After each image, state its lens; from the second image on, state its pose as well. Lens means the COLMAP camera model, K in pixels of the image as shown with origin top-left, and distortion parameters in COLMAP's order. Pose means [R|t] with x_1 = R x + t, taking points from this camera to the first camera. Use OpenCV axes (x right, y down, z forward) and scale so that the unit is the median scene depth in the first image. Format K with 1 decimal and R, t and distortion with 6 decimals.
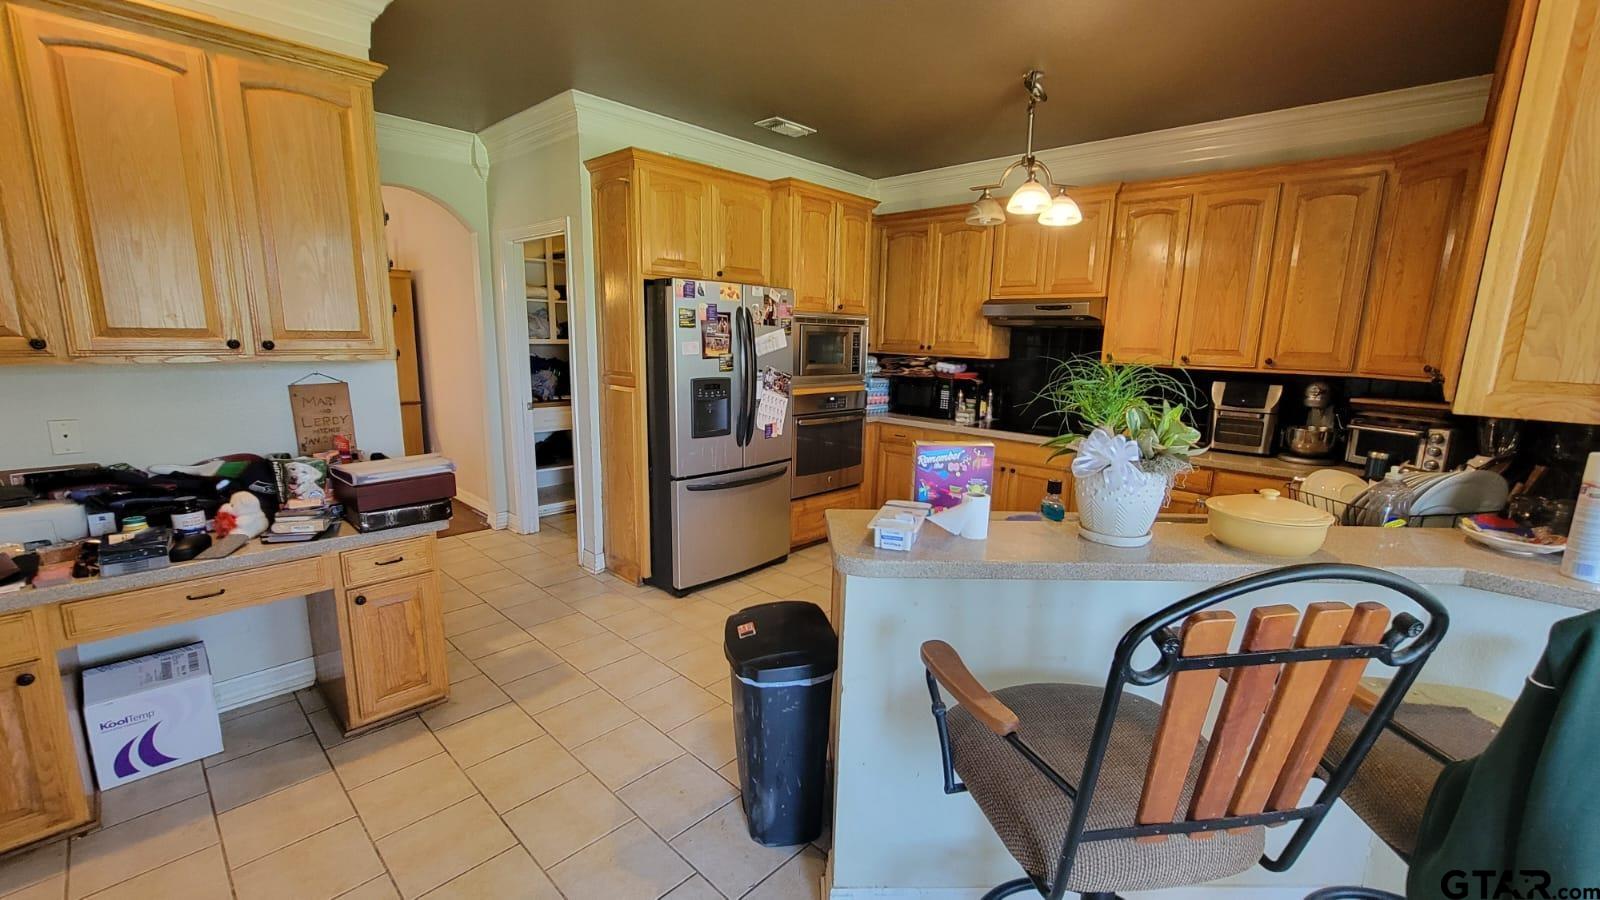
lens RADIAL K [[648.9, 0, 823.4], [0, 648.9, 457.6], [0, 0, 1]] dist [-0.003253, 0.001050]
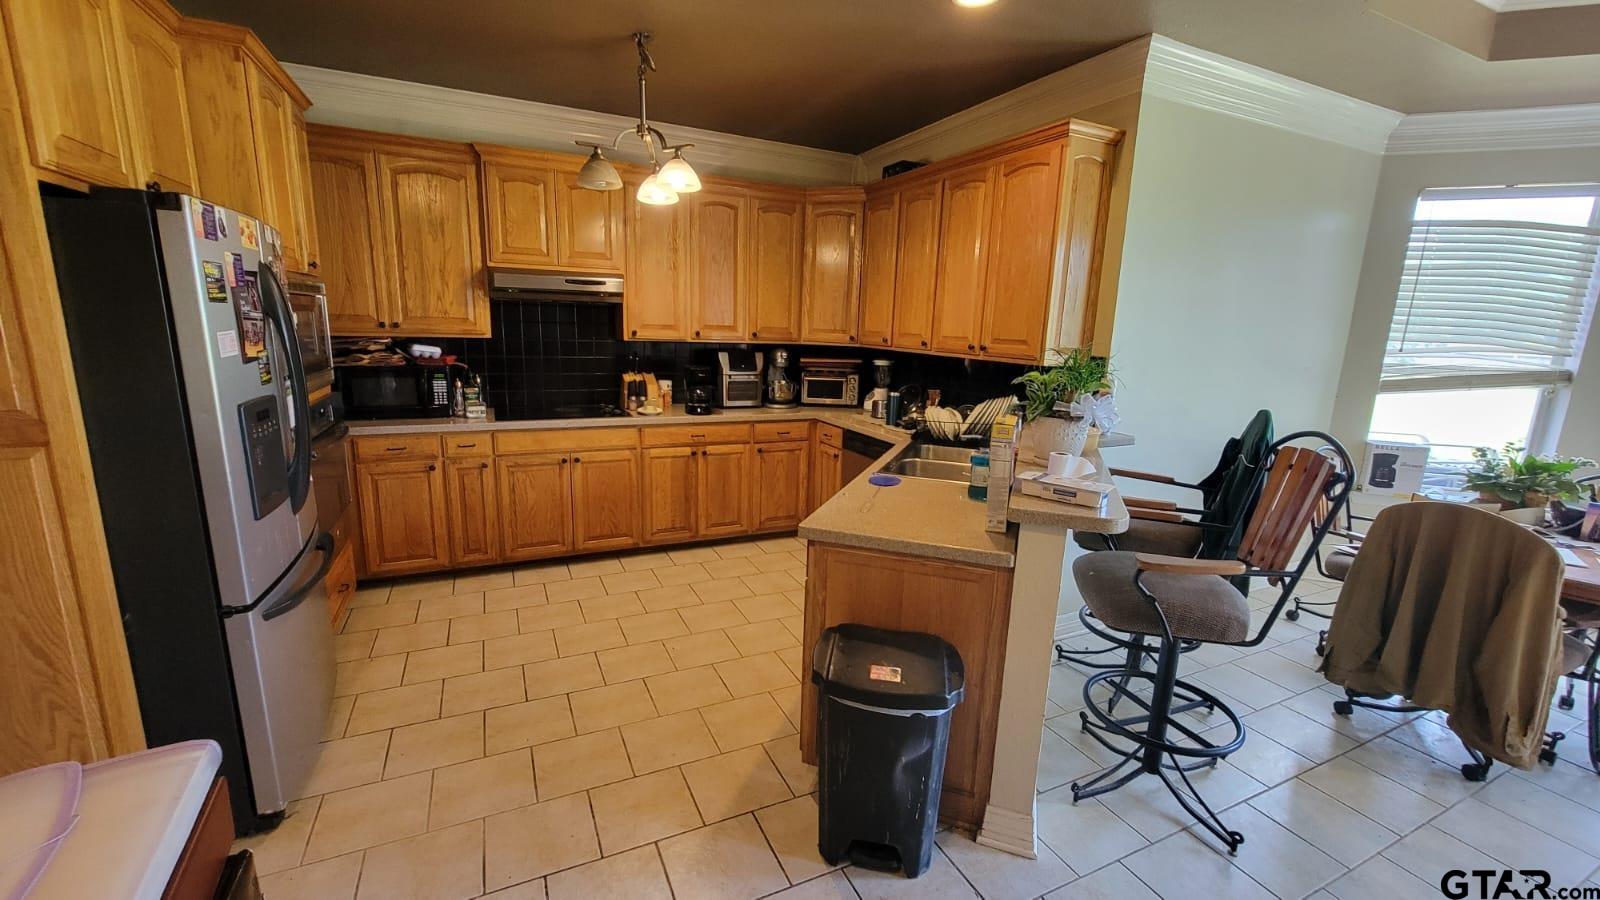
lens RADIAL K [[648.9, 0, 803.7], [0, 648.9, 458.4], [0, 0, 1]] dist [-0.003253, 0.001050]
pose [[0.374258, -0.203376, 0.904748, -0.471270], [0.148226, 0.976230, 0.158129, -0.090393], [-0.915402, 0.074926, 0.395507, 0.384258]]
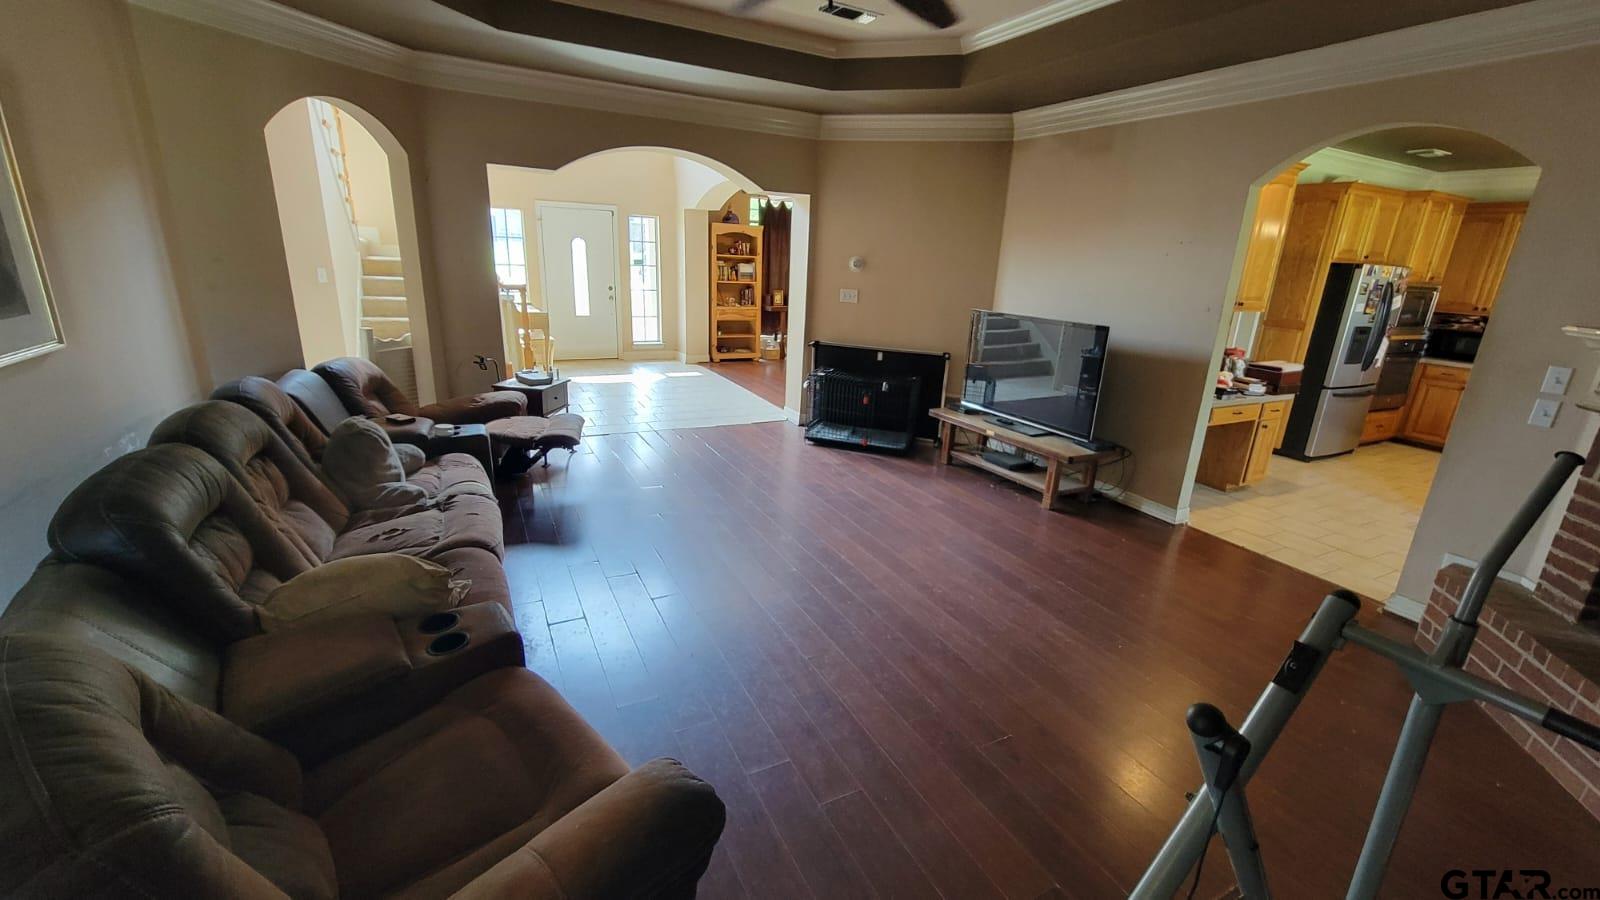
lens RADIAL K [[648.9, 0, 823.4], [0, 648.9, 451.5], [0, 0, 1]] dist [-0.003253, 0.001050]
pose [[0.940411, 0.121635, -0.317540, -0.843686], [-0.089545, 0.989457, 0.113825, 0.113082], [0.328038, -0.078608, 0.941388, -0.913101]]
